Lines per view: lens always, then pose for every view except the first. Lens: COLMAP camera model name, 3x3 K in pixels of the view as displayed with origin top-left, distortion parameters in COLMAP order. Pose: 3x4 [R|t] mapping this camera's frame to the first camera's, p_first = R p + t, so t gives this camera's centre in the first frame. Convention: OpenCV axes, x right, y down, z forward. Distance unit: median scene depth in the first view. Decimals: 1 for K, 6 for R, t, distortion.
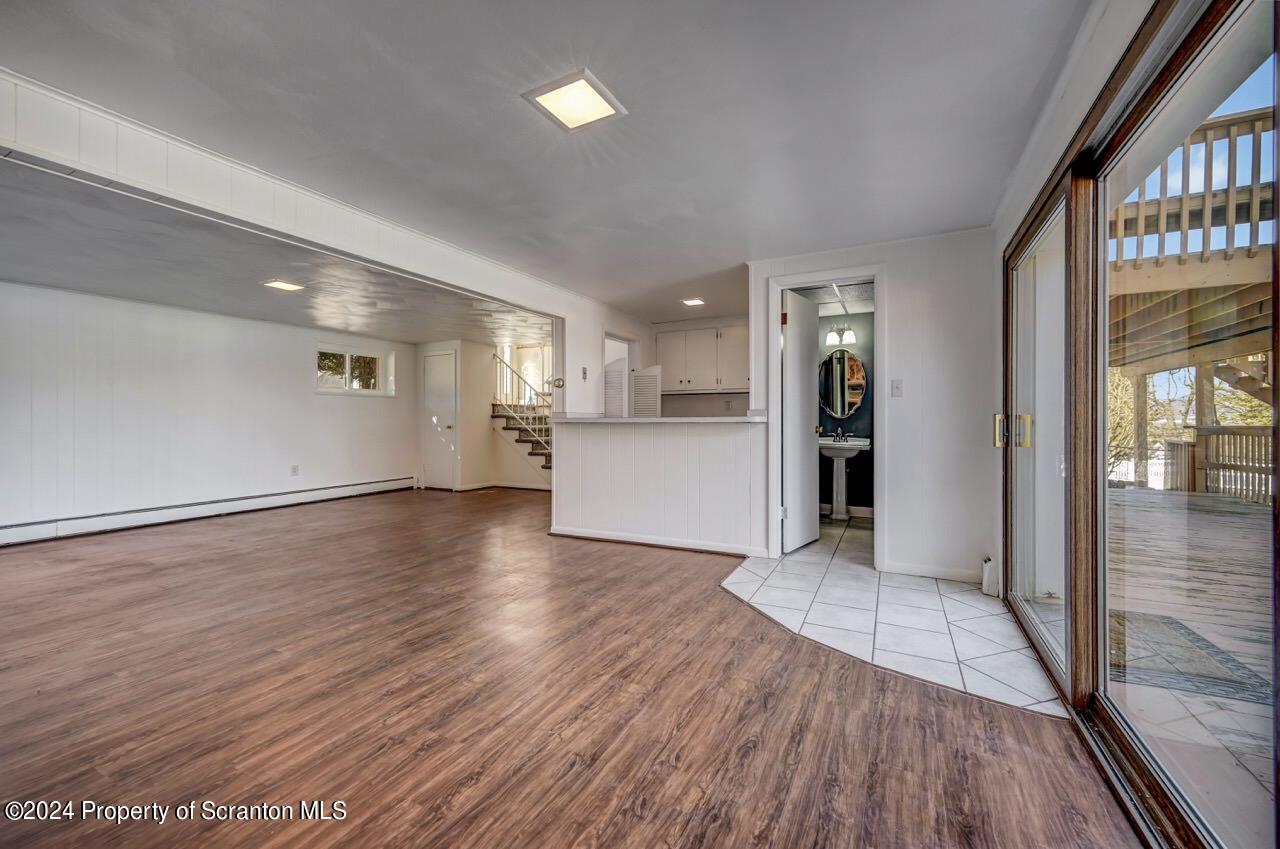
lens RADIAL K [[502.4, 0, 650.5], [0, 502.4, 433.2], [0, 0, 1]] dist [-0.002169, -0.000252]
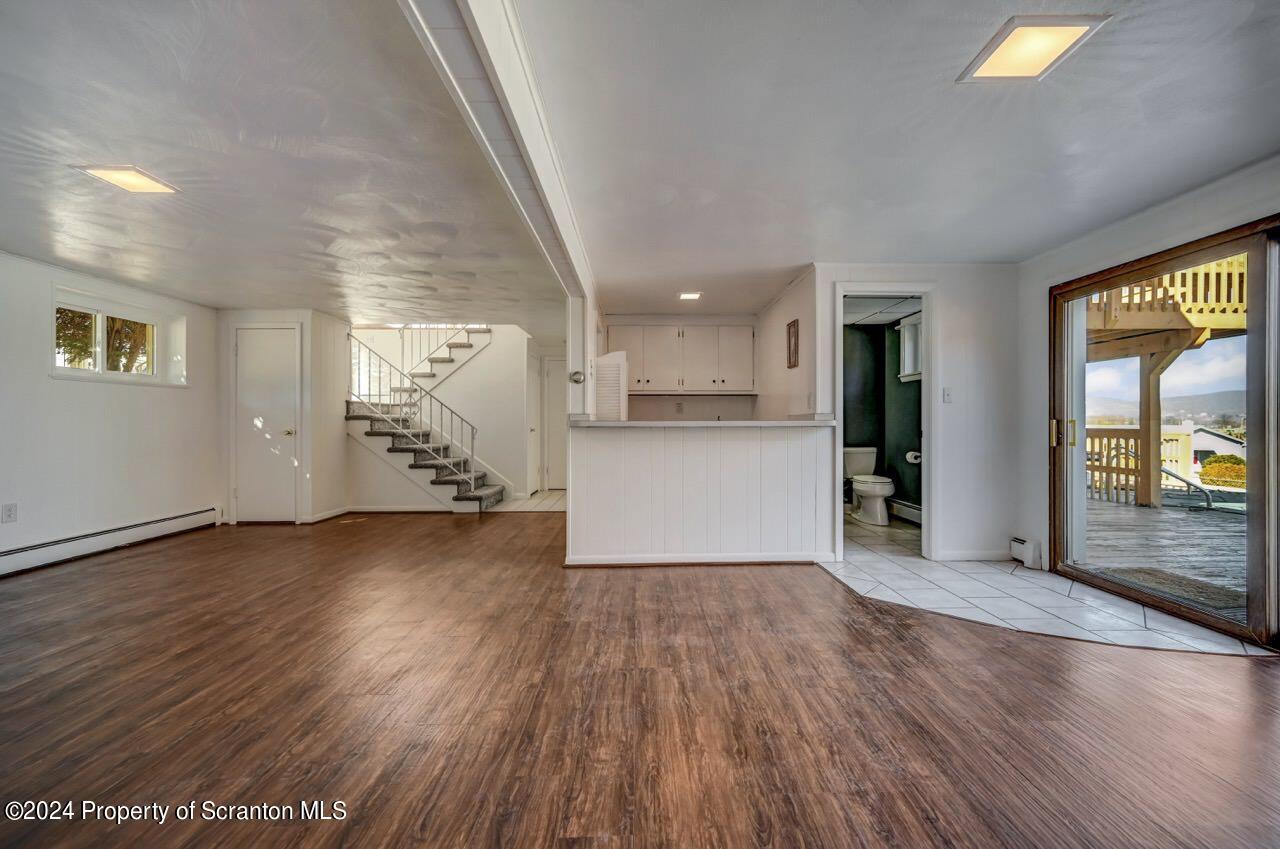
lens RADIAL K [[508.4, 0, 648.5], [0, 508.4, 430.8], [0, 0, 1]] dist [0.000892, 0.000331]
pose [[0.884474, -0.006534, 0.466544, -0.415129], [0.011106, 0.999913, -0.007050, -0.006301], [-0.466457, 0.011417, 0.884470, 0.202585]]
